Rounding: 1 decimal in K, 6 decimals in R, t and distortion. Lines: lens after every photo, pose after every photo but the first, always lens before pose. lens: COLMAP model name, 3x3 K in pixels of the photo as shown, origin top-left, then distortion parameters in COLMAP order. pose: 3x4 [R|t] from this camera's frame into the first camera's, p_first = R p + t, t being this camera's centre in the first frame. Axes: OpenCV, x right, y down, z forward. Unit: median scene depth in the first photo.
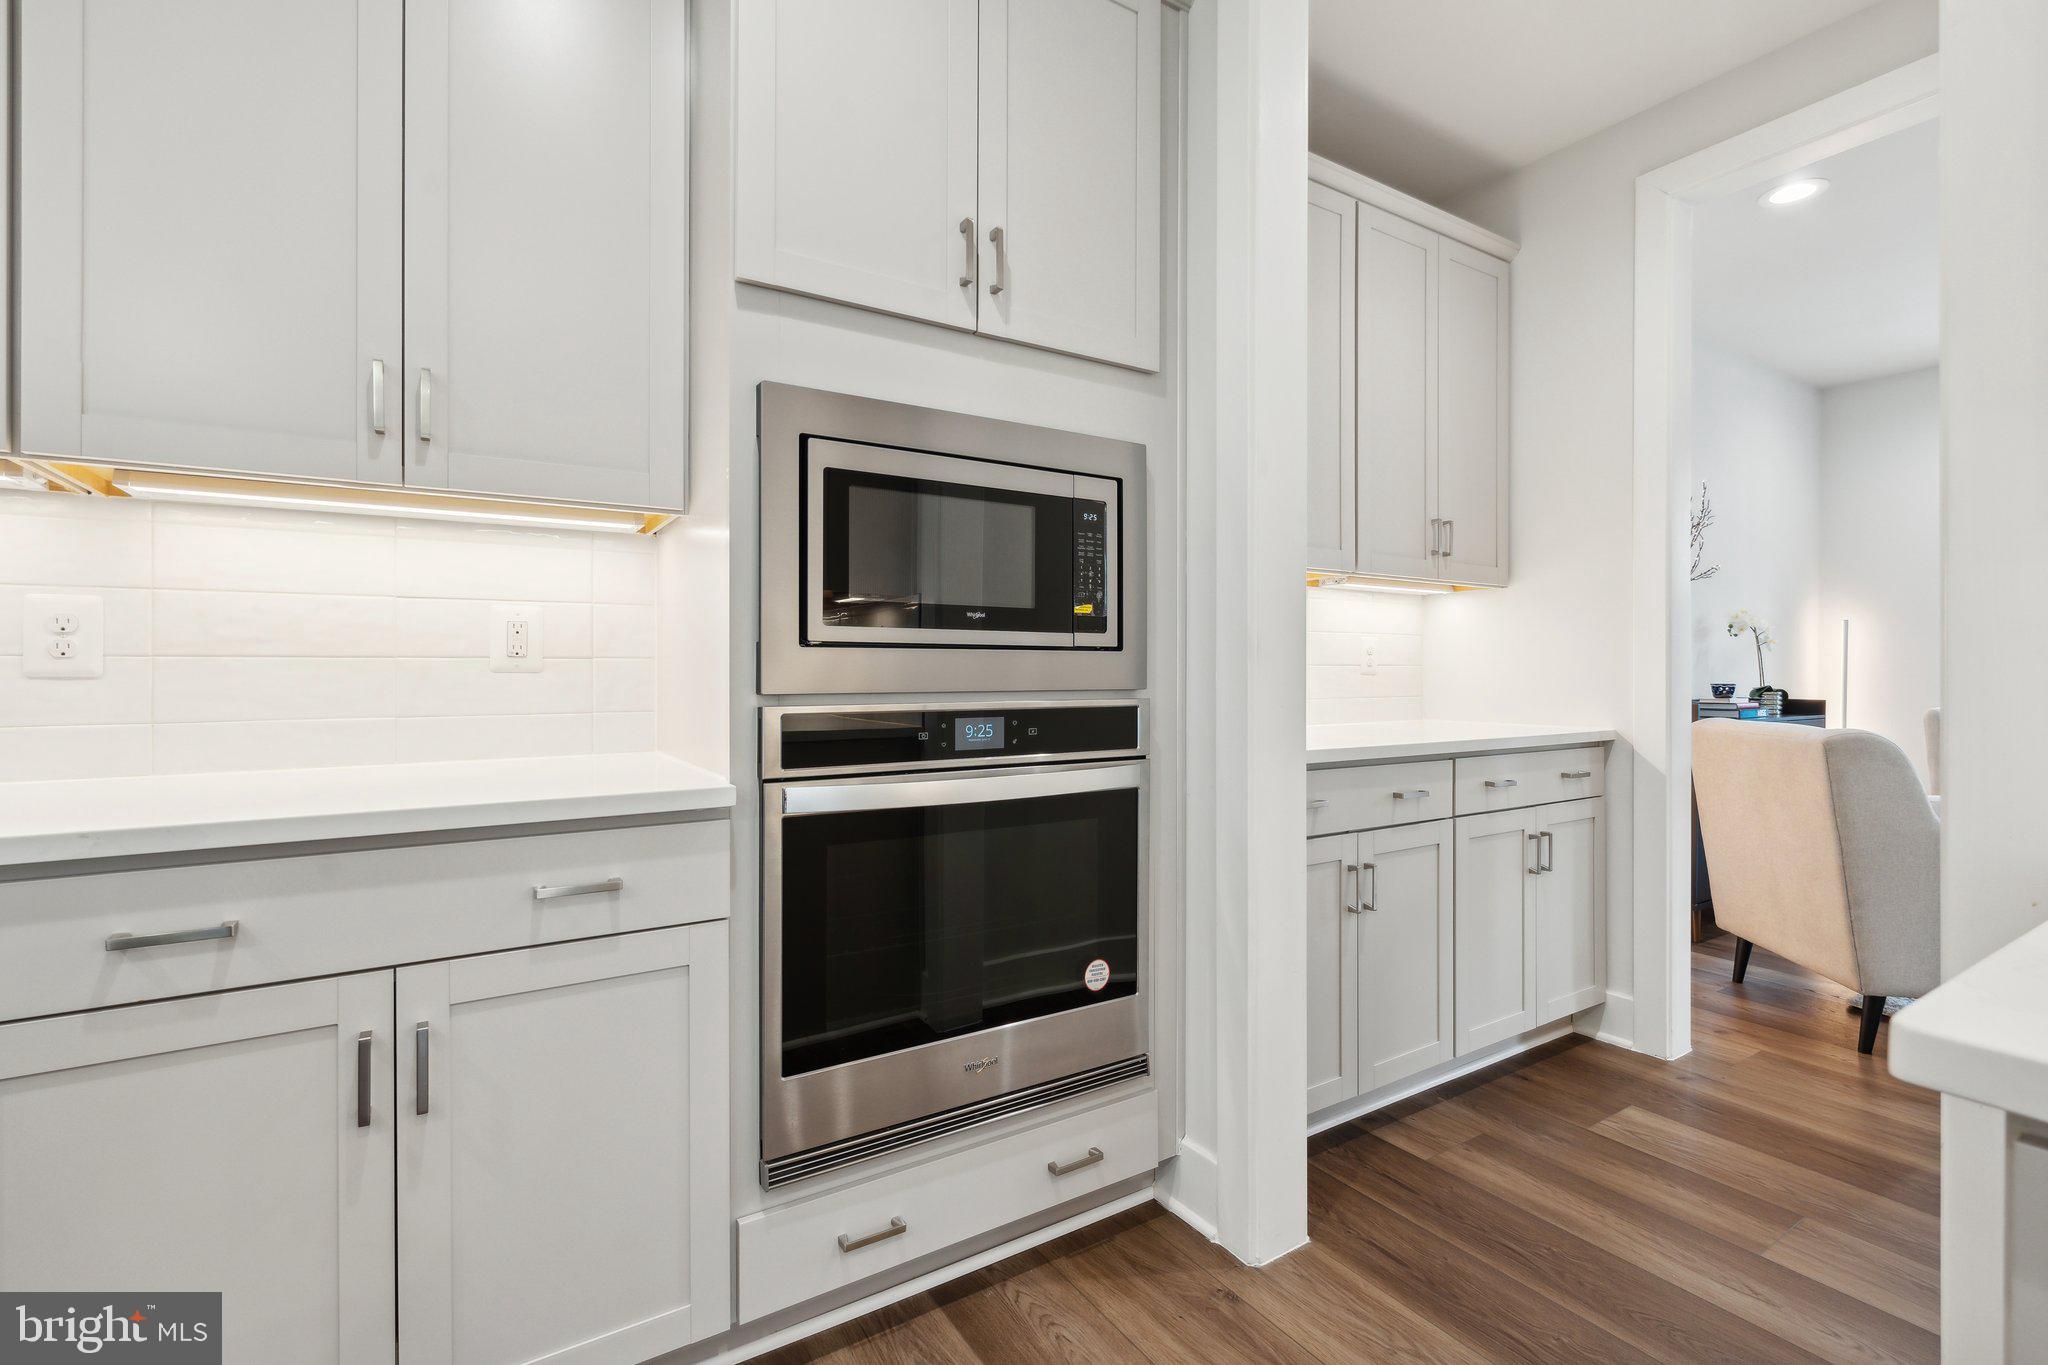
lens RADIAL K [[914.6, 0, 1008.5], [0, 914.6, 668.9], [0, 0, 1]] dist [-0.004897, 0.000783]
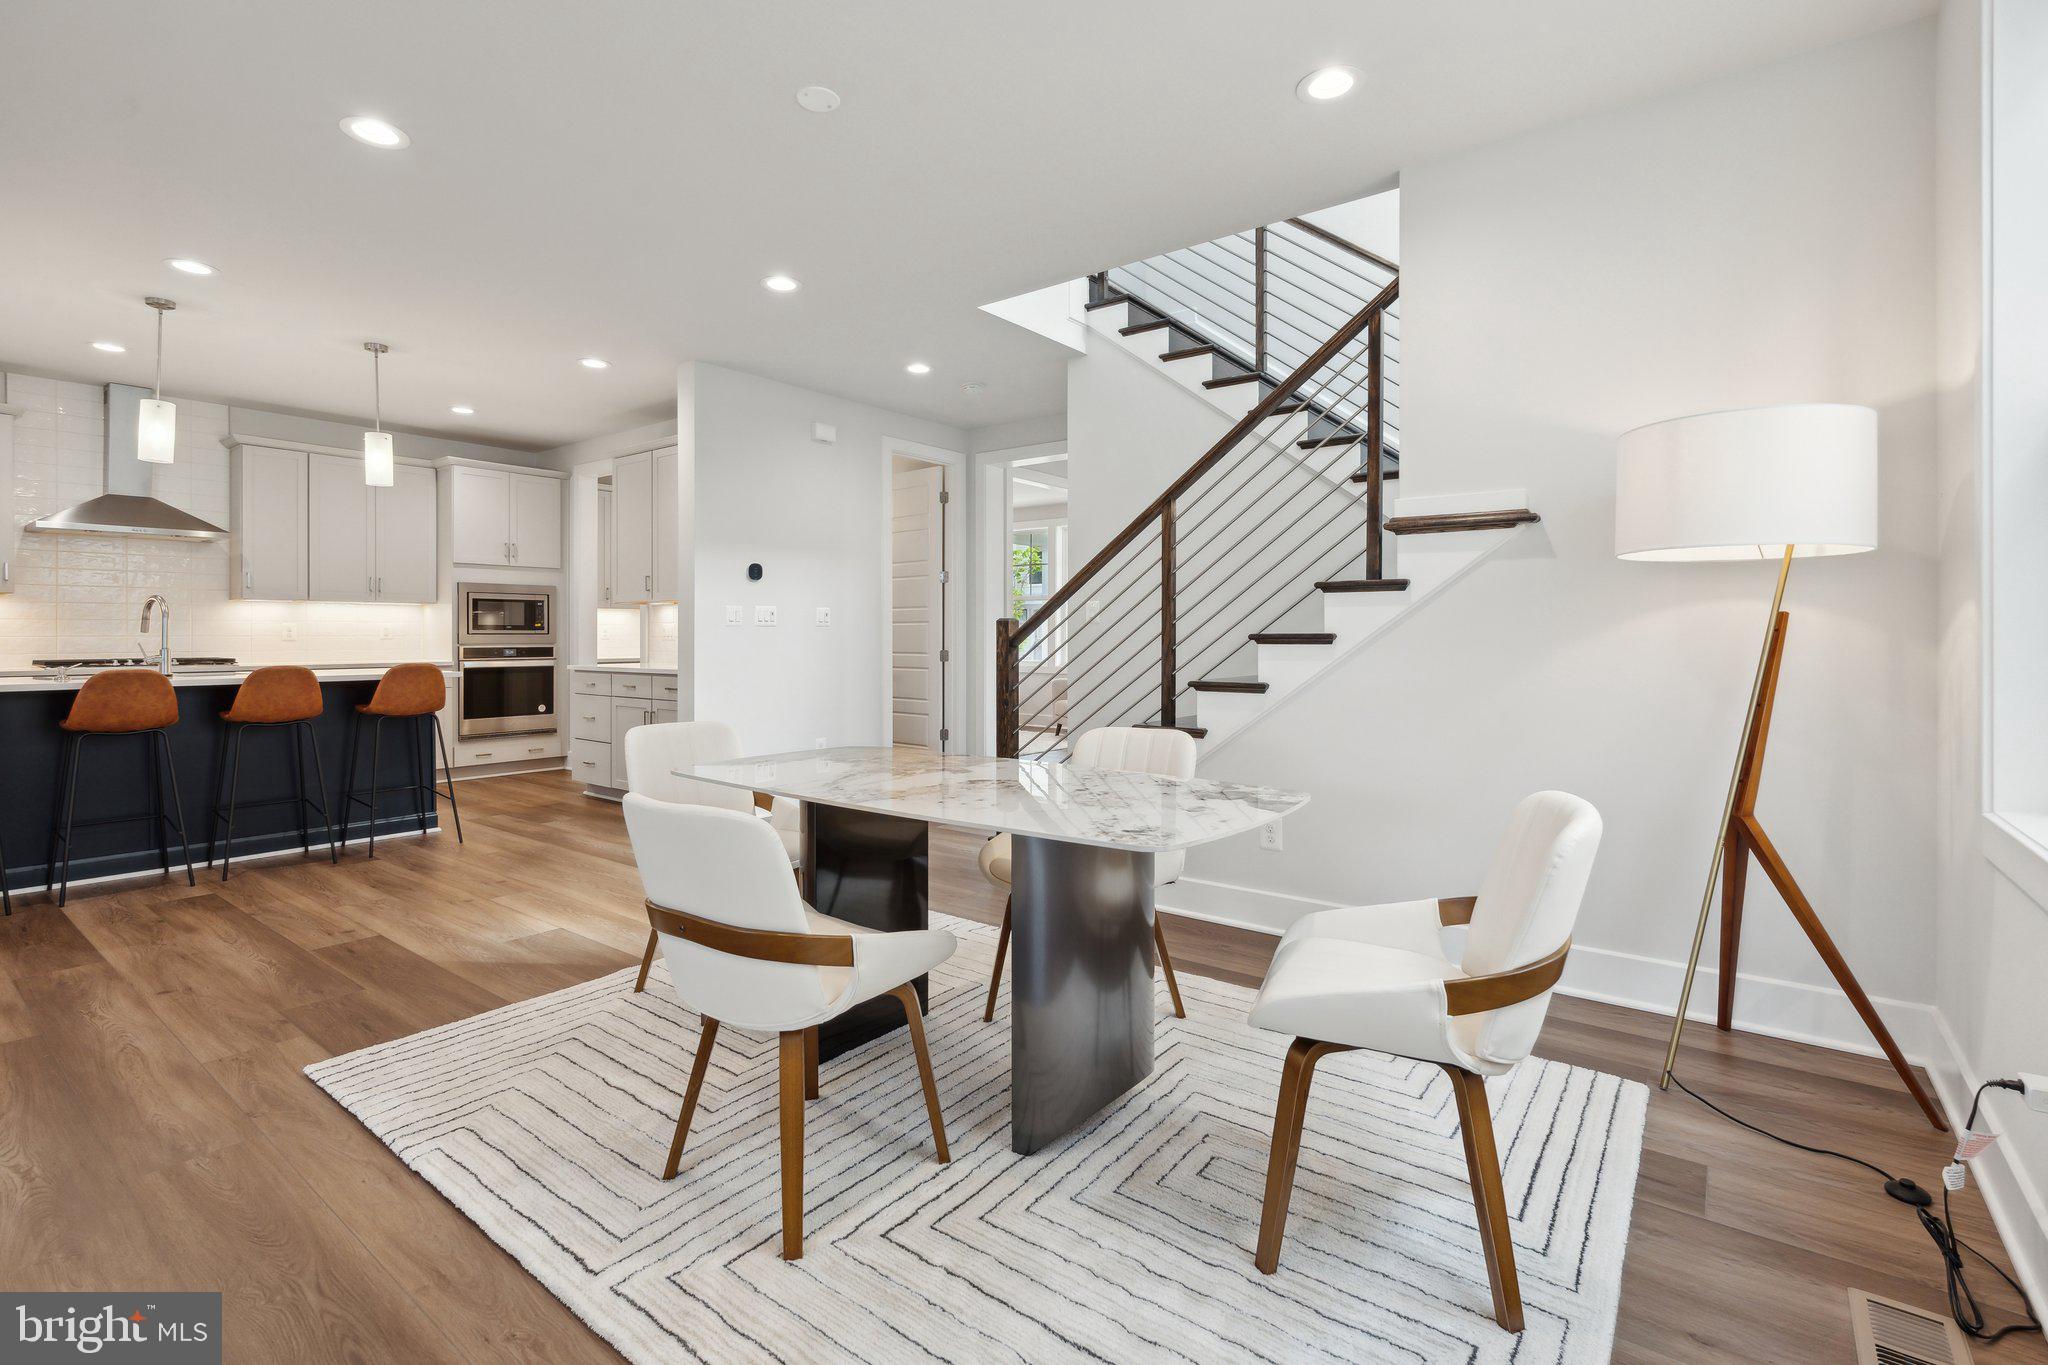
lens RADIAL K [[914.6, 0, 1005.9], [0, 914.6, 636.7], [0, 0, 1]] dist [-0.004897, 0.000783]
pose [[0.935970, -0.000099, 0.352078, 0.685583], [-0.002309, 0.999977, 0.006420, -0.044678], [-0.352071, -0.006822, 0.935948, -4.179268]]
